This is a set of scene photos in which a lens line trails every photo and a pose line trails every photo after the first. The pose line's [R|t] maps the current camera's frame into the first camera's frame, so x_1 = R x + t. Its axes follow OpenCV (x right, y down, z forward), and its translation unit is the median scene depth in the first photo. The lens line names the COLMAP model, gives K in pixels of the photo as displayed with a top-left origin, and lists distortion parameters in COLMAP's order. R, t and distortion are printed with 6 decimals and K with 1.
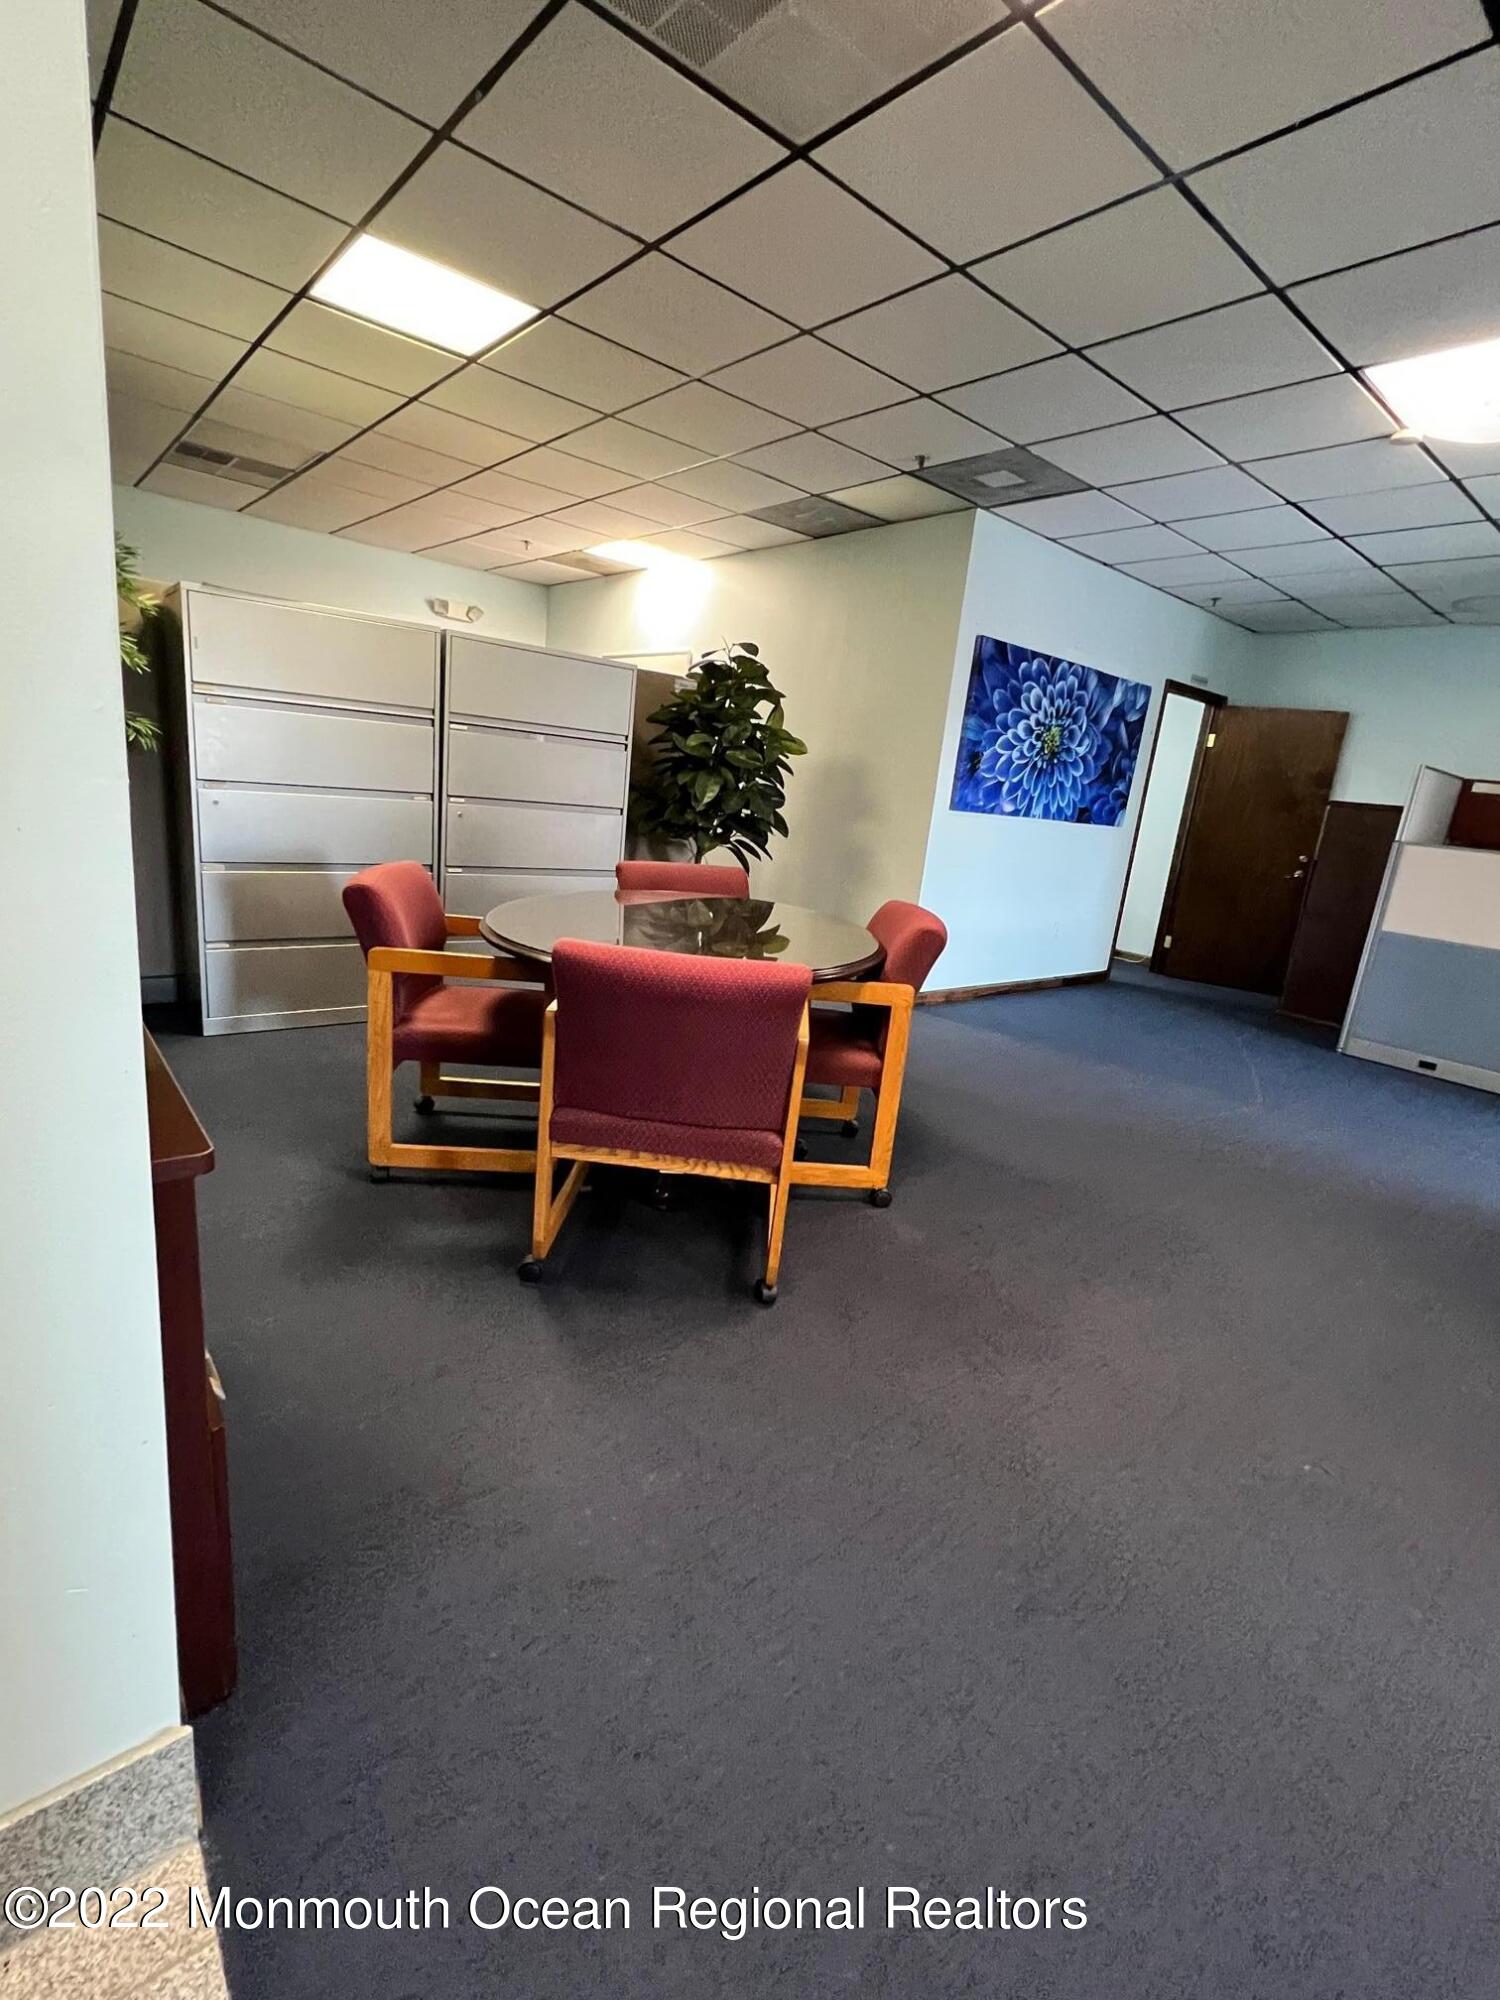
lens RADIAL K [[903.5, 0, 748.0], [0, 903.5, 1001.0], [0, 0, 1]] dist [-0.000833, 0.000737]
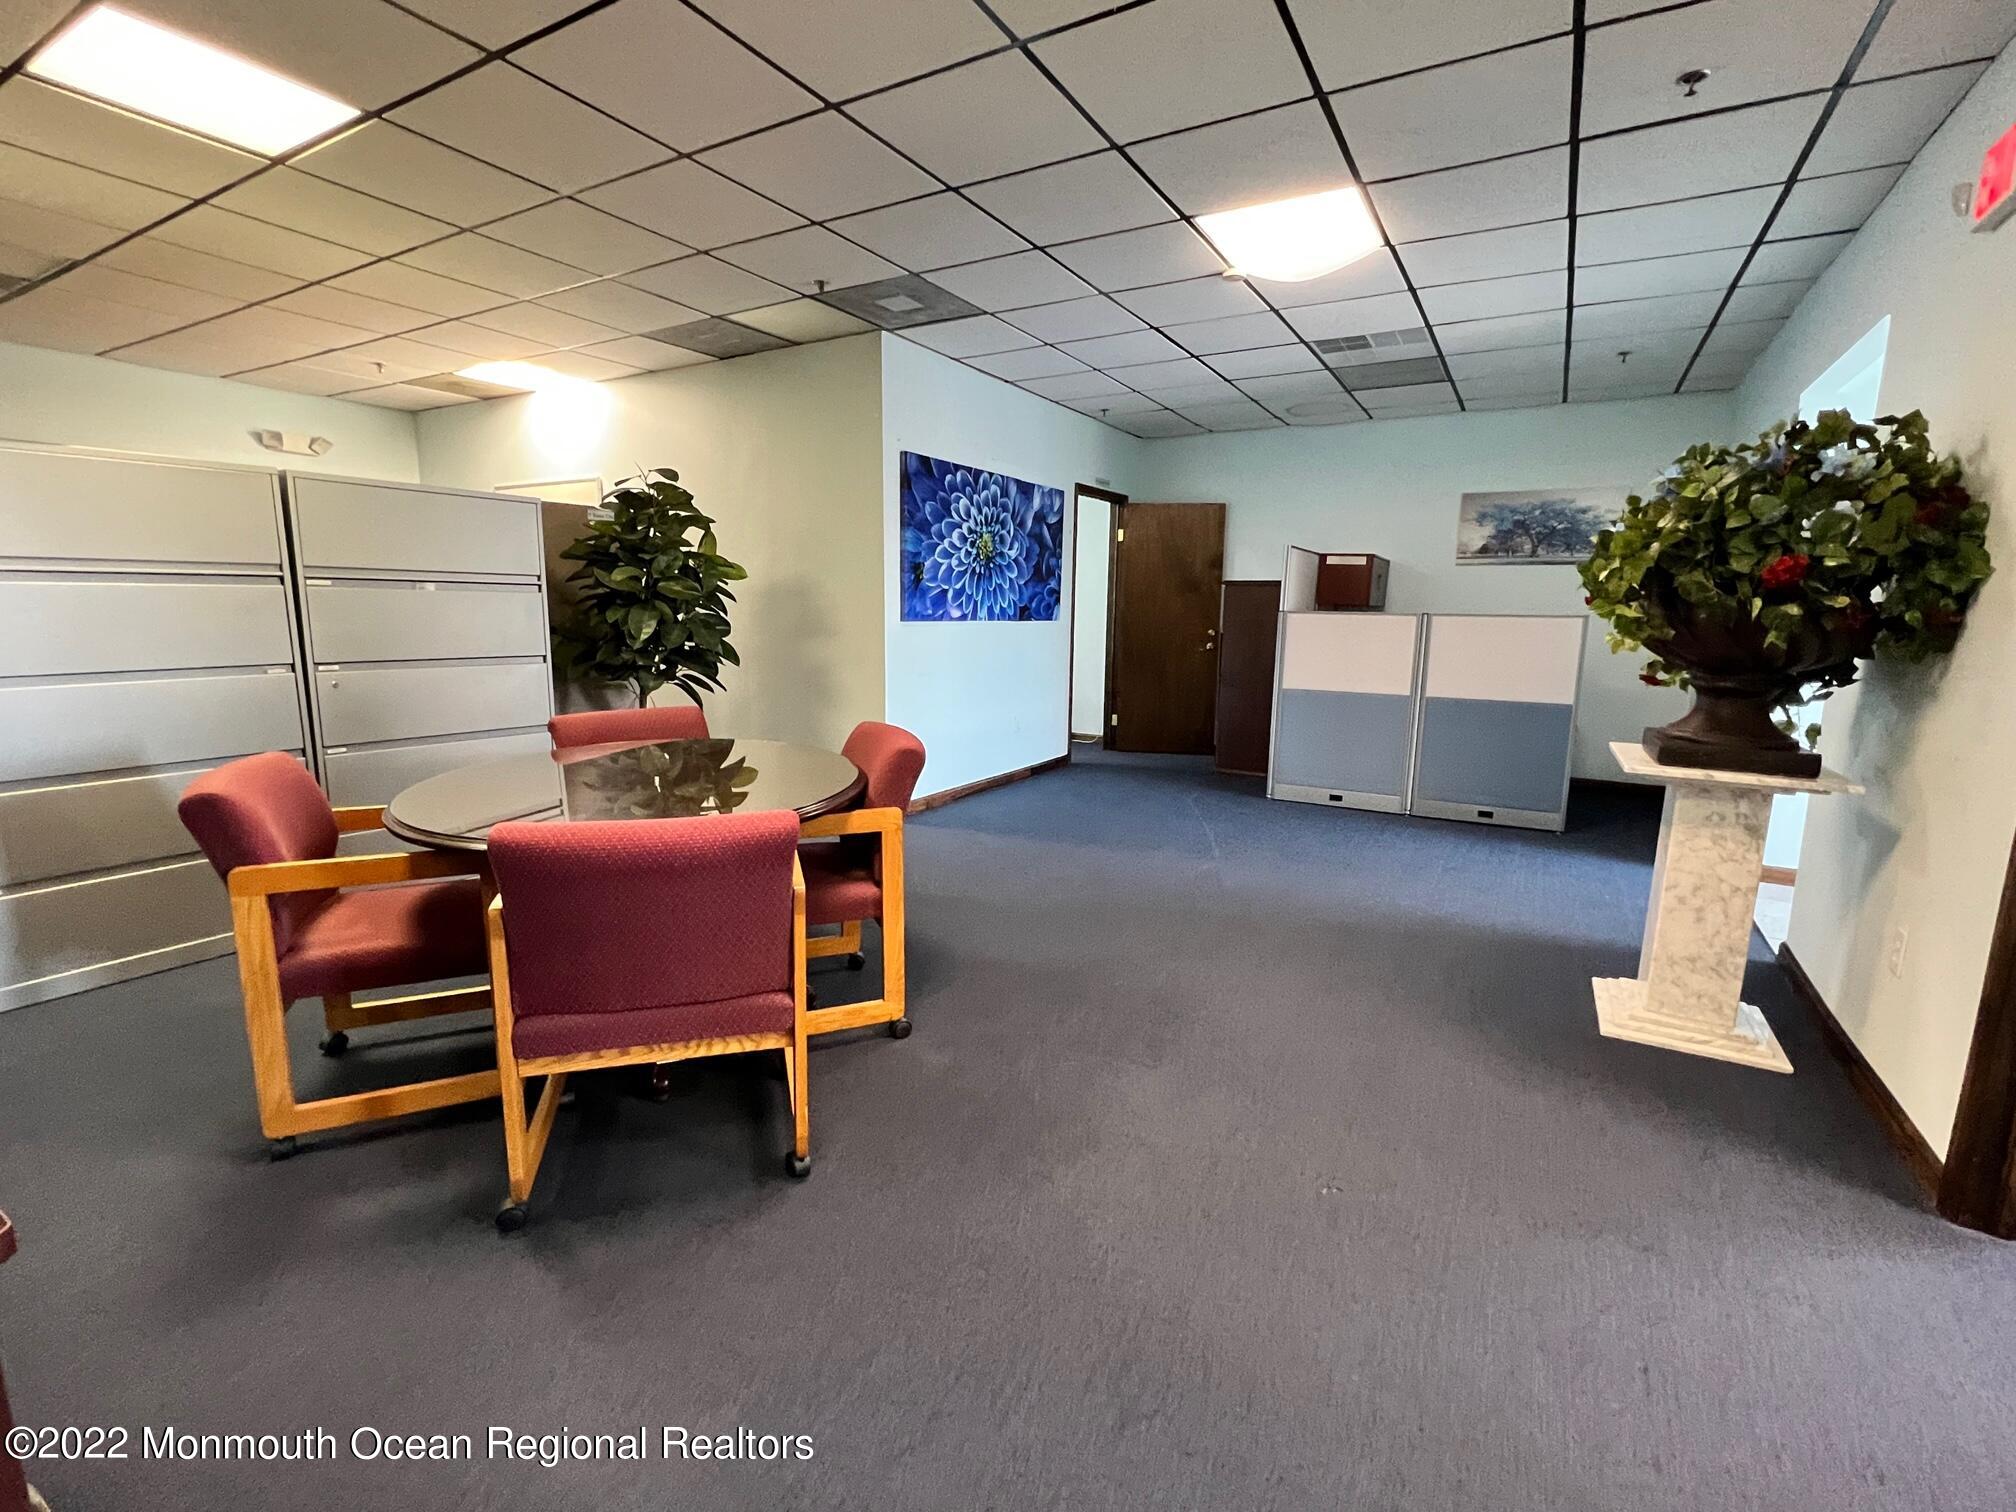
lens RADIAL K [[910.8, 0, 1006.0], [0, 910.8, 760.2], [0, 0, 1]] dist [-0.000833, 0.000737]
pose [[0.939639, -0.142753, 0.310967, -0.005123], [0.159281, 0.986828, -0.028281, -0.011533], [-0.302834, 0.076105, 0.950000, 0.010662]]
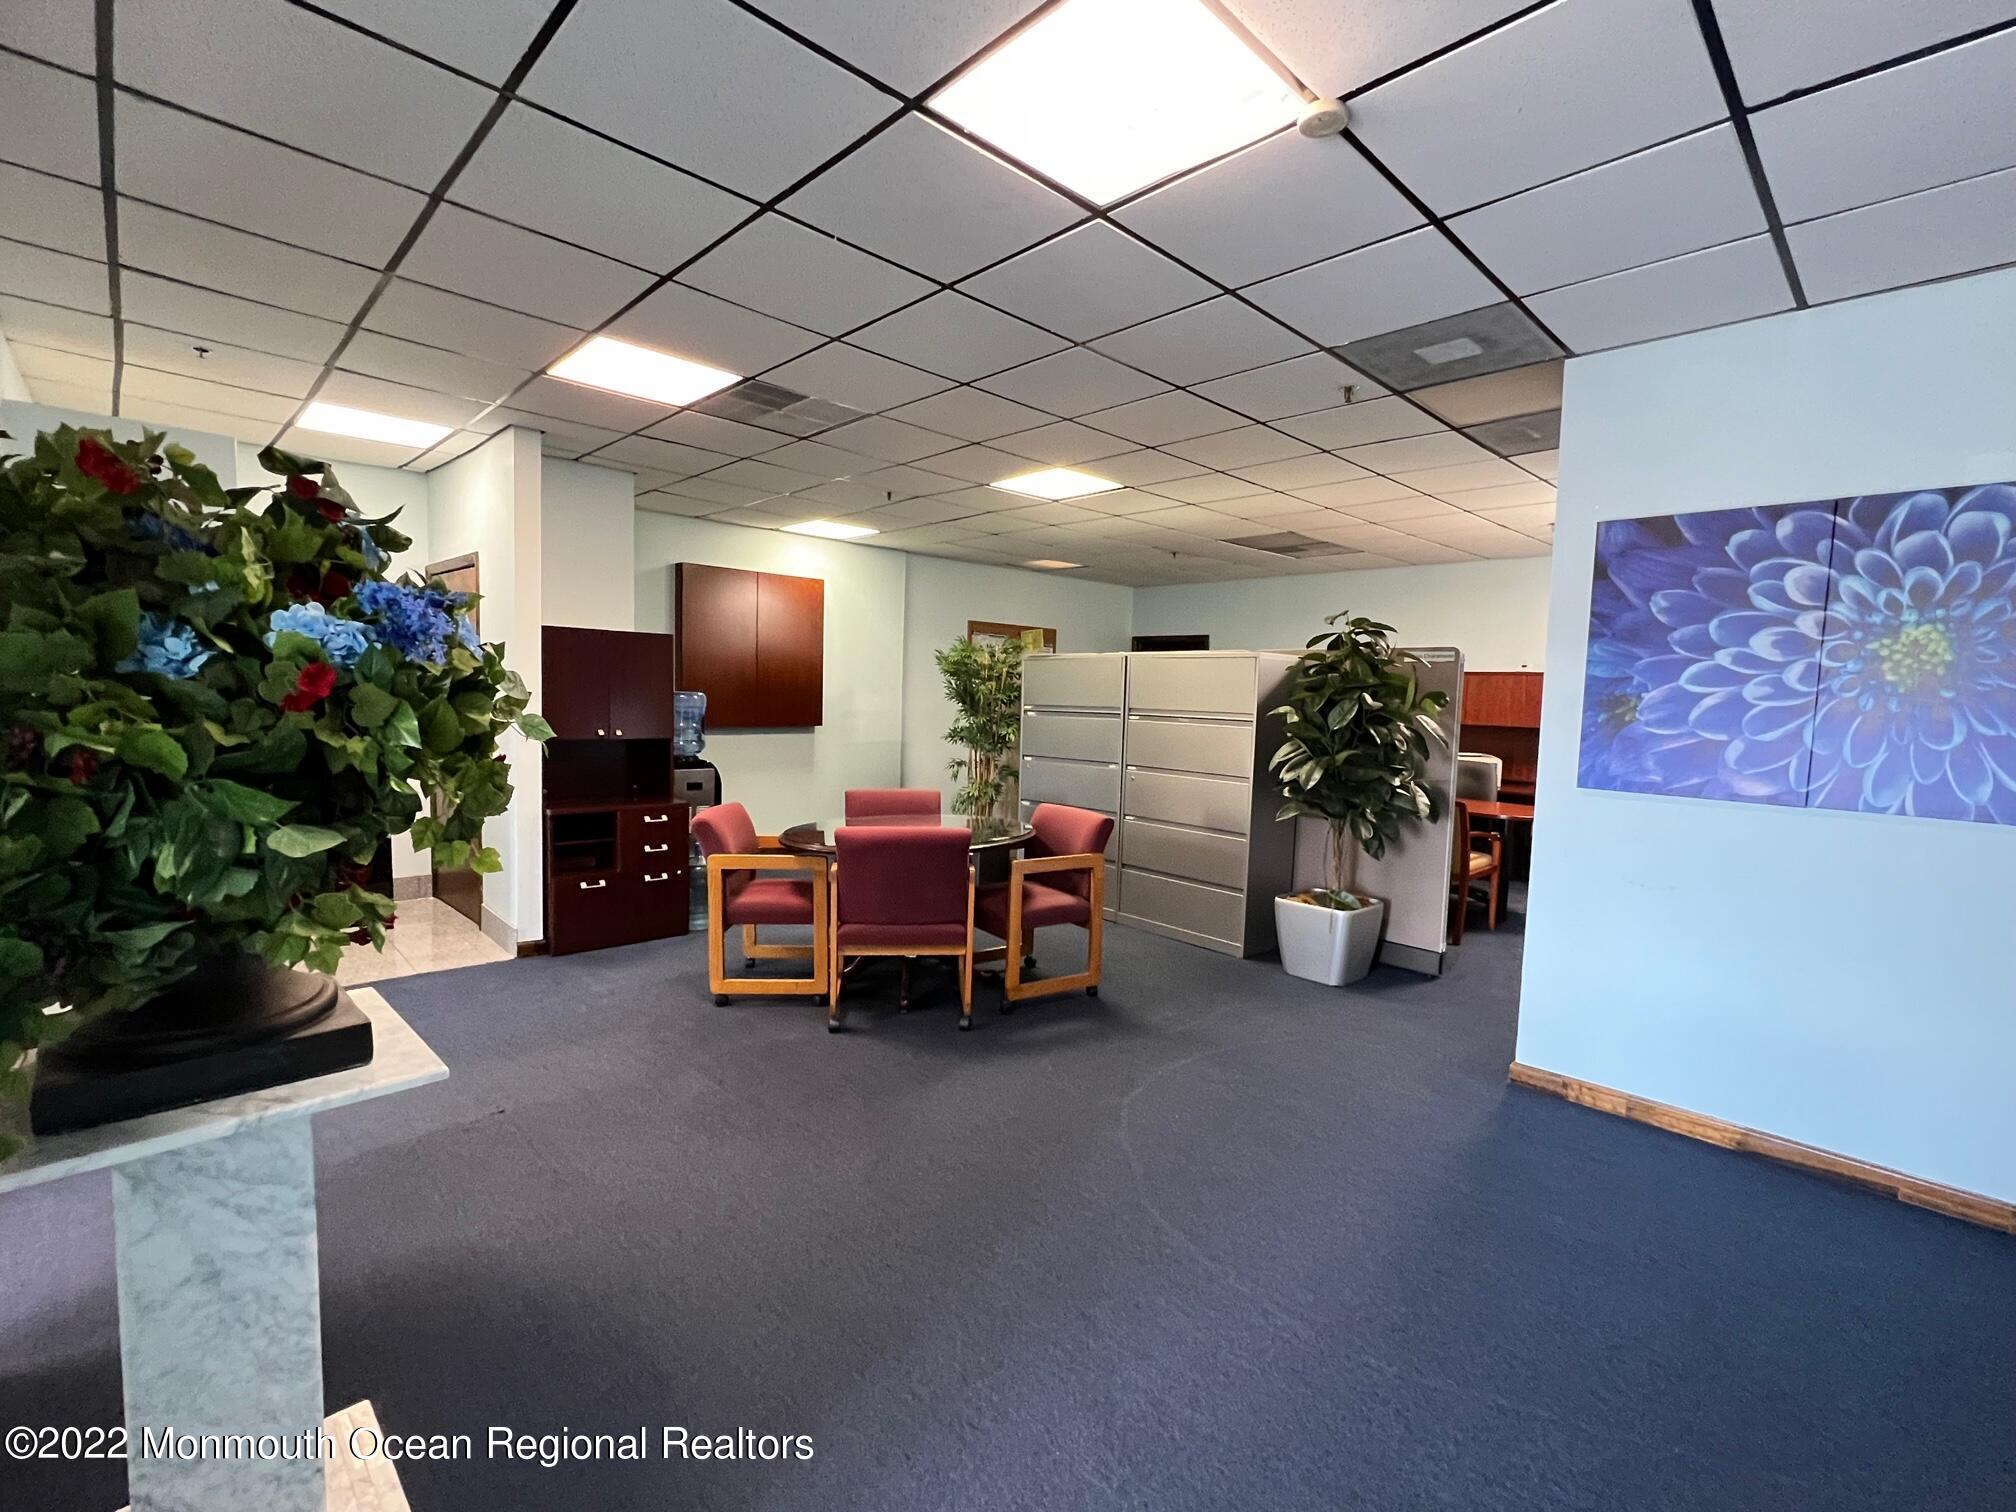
lens RADIAL K [[910.8, 0, 1010.2], [0, 910.8, 757.0], [0, 0, 1]] dist [-0.000833, 0.000737]
pose [[0.078909, -0.027491, -0.996503, 0.871527], [-0.259152, 0.964686, -0.047135, -0.103191], [0.962608, 0.261965, 0.068998, 0.595141]]
